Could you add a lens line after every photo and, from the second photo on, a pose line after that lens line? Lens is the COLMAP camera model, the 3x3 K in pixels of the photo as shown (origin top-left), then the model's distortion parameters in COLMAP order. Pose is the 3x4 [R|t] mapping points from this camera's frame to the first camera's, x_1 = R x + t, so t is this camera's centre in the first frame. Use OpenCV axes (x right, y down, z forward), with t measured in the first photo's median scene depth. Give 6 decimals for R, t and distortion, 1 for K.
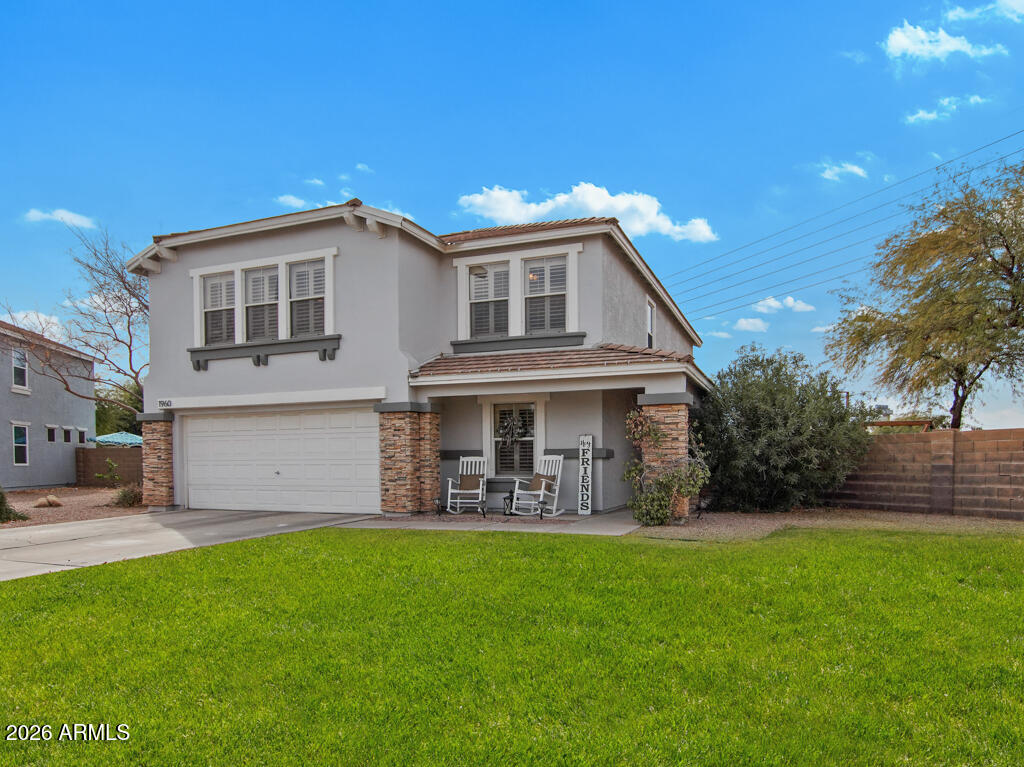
lens RADIAL K [[656.9, 0, 512.0], [0, 656.9, 383.5], [0, 0, 1]] dist [-0.001139, -0.000323]
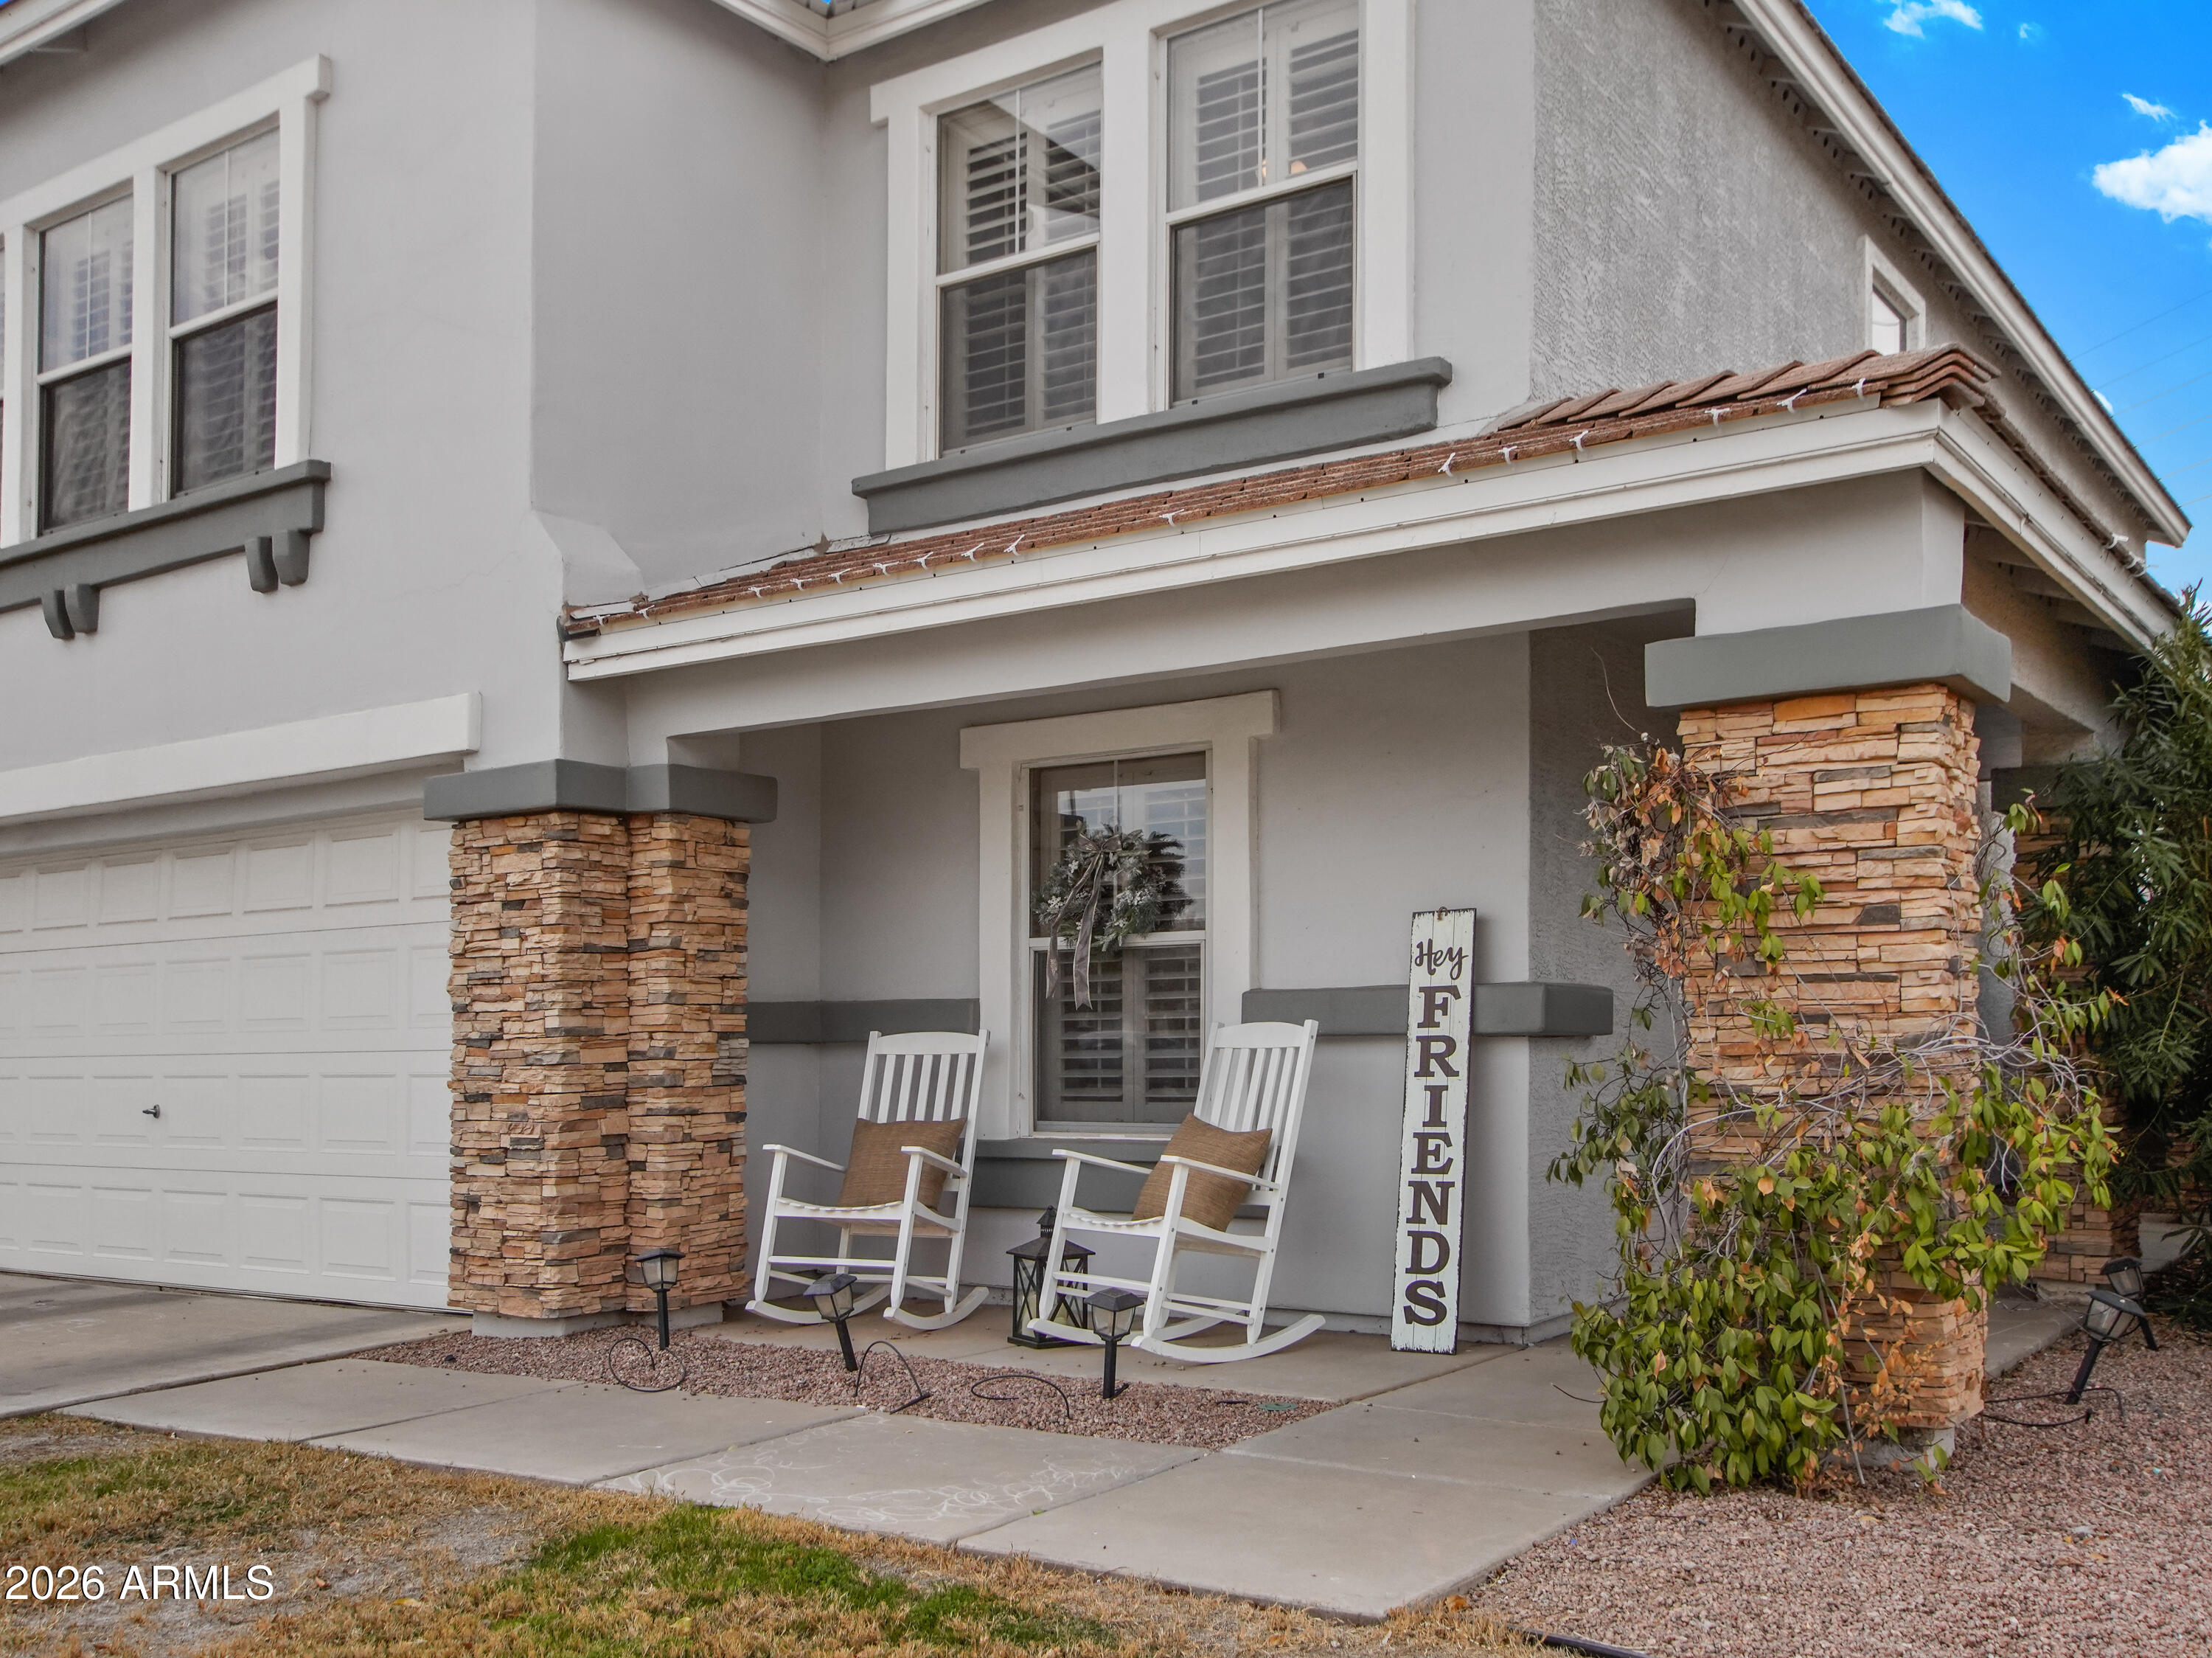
lens RADIAL K [[2385.5, 0, 1106.0], [0, 2385.5, 829.0], [0, 0, 1]] dist [0.002209, 0.016218]
pose [[0.988019, -0.022915, -0.152623, 0.114700], [0.027576, 0.999214, 0.028487, 0.032174], [0.151850, -0.032355, 0.987874, 0.310513]]
